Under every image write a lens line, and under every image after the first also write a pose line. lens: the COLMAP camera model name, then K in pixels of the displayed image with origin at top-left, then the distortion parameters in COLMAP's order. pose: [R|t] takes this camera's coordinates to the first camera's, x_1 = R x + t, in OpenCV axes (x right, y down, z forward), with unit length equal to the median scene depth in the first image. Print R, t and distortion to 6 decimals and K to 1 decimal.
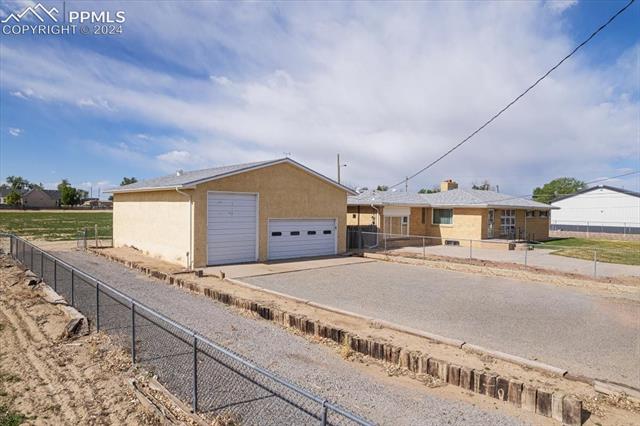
lens RADIAL K [[404.3, 0, 320.0], [0, 404.3, 213.0], [0, 0, 1]] dist [-0.011113, -0.001305]
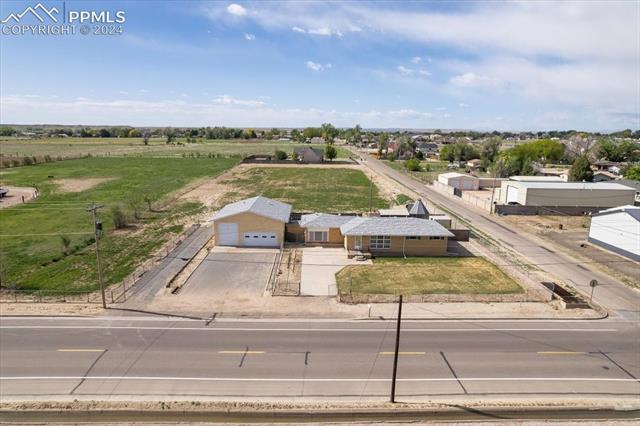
lens RADIAL K [[404.3, 0, 320.0], [0, 404.3, 213.0], [0, 0, 1]] dist [-0.011113, -0.001305]
pose [[0.754246, 0.126610, -0.644269, 1.765798], [-0.013654, 0.984045, 0.177397, -0.525611], [0.656450, -0.125004, 0.743940, -0.597961]]
